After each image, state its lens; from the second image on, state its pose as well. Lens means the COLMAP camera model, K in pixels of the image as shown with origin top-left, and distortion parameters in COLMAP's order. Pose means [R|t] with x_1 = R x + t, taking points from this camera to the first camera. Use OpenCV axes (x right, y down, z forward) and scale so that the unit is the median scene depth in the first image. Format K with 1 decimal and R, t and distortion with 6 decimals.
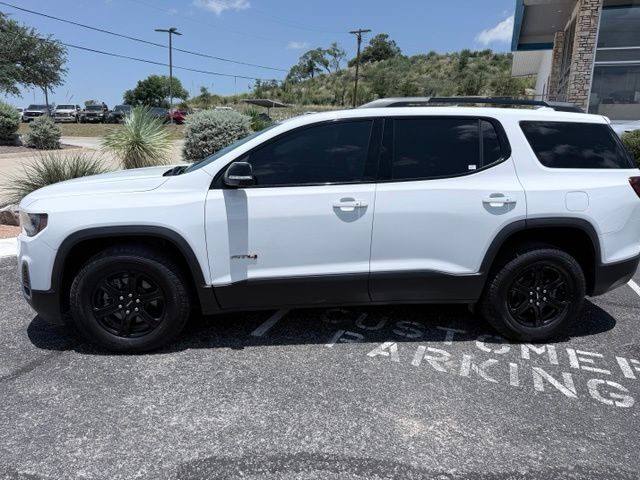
lens RADIAL K [[451.7, 0, 314.6], [0, 451.7, 246.4], [0, 0, 1]] dist [0.035208, -0.038022]
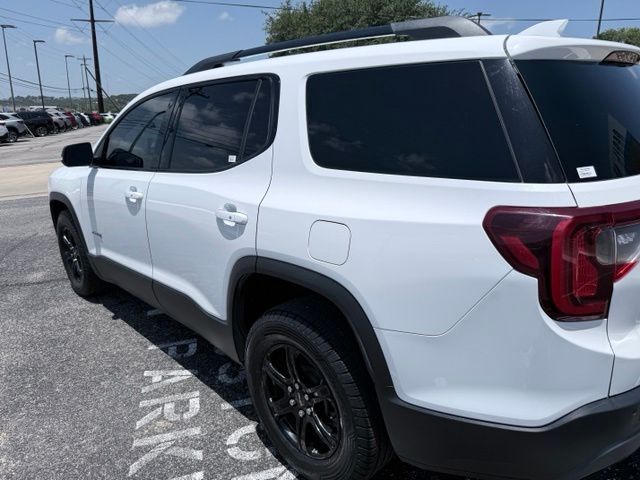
lens RADIAL K [[470.8, 0, 326.5], [0, 470.8, 246.0], [0, 0, 1]] dist [0.011631, -0.002444]
pose [[0.598765, 0.194127, -0.777043, 0.955827], [-0.135186, 0.980758, 0.140850, -0.164318], [0.789434, 0.020709, 0.613487, 0.701280]]
